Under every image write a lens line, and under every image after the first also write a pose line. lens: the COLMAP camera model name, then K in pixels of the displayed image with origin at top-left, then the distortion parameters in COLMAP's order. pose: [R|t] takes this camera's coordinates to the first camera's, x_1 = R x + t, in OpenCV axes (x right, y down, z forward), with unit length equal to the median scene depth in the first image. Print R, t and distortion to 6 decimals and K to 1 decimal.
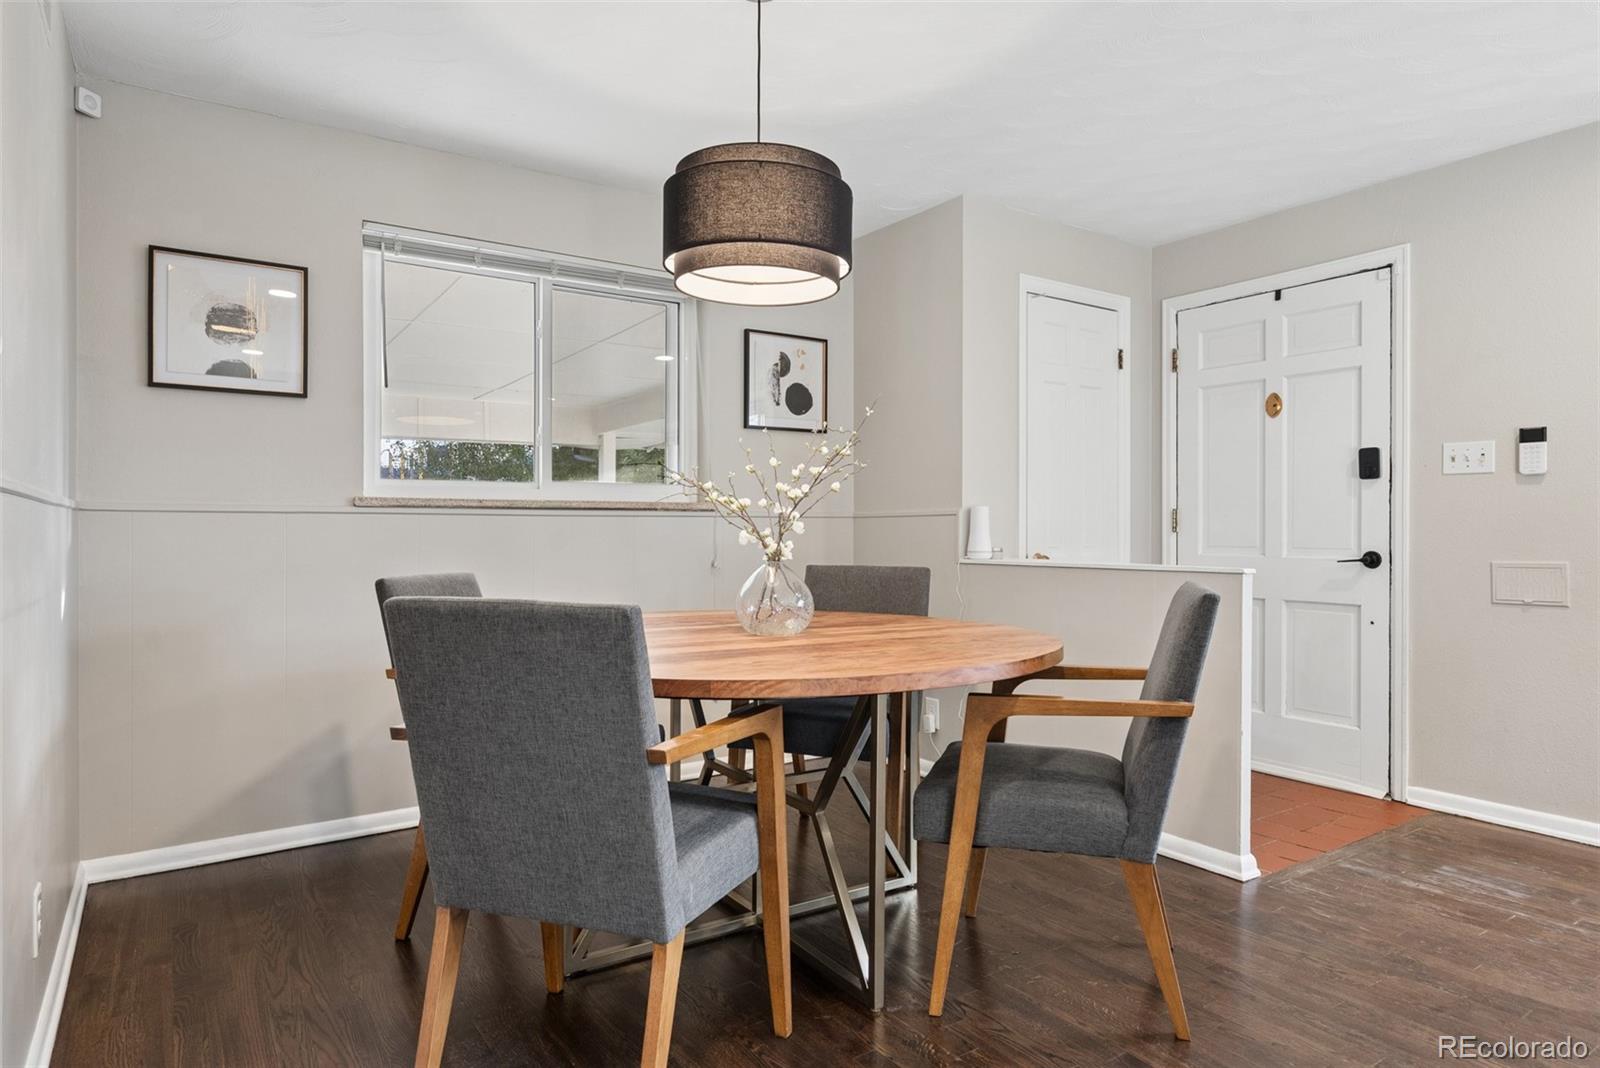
lens RADIAL K [[953.4, 0, 801.8], [0, 953.4, 526.5], [0, 0, 1]] dist [0.002660, -0.003624]
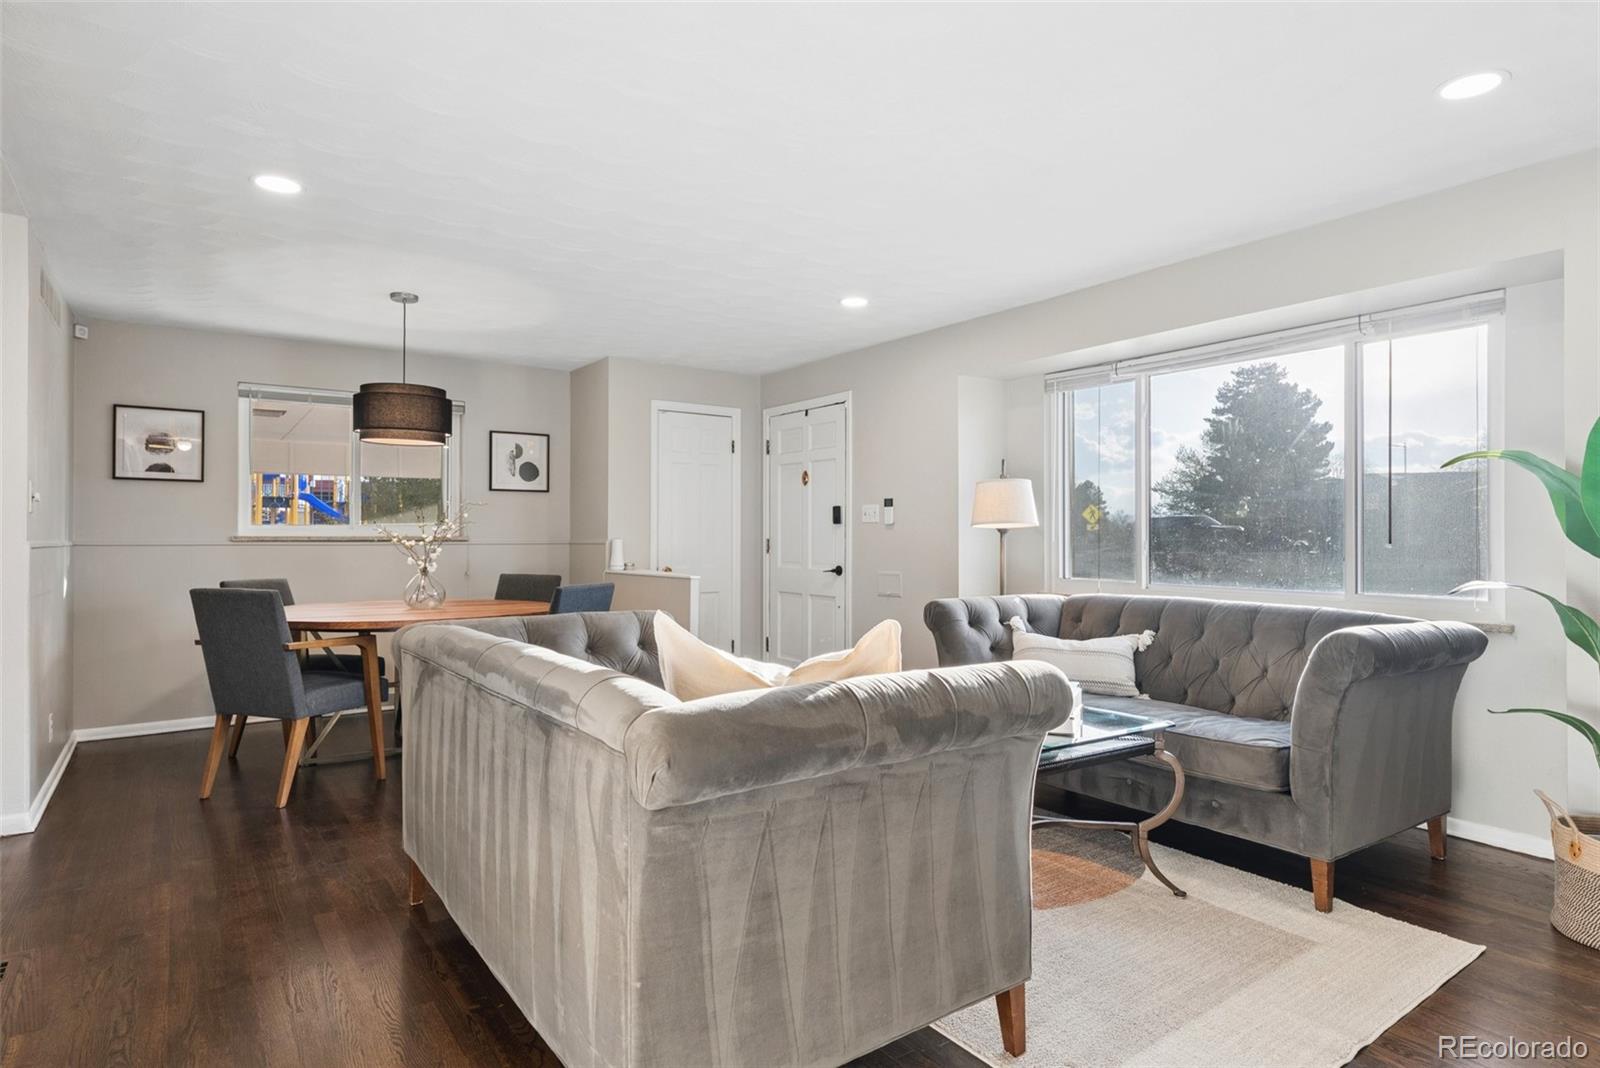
lens RADIAL K [[882.3, 0, 799.7], [0, 882.3, 526.8], [0, 0, 1]] dist [-0.005173, 0.001220]
pose [[0.999495, 0.000561, 0.031781, 0.520848], [-0.000271, 0.999958, -0.009130, -0.032675], [-0.031785, 0.009117, 0.999453, -0.658374]]
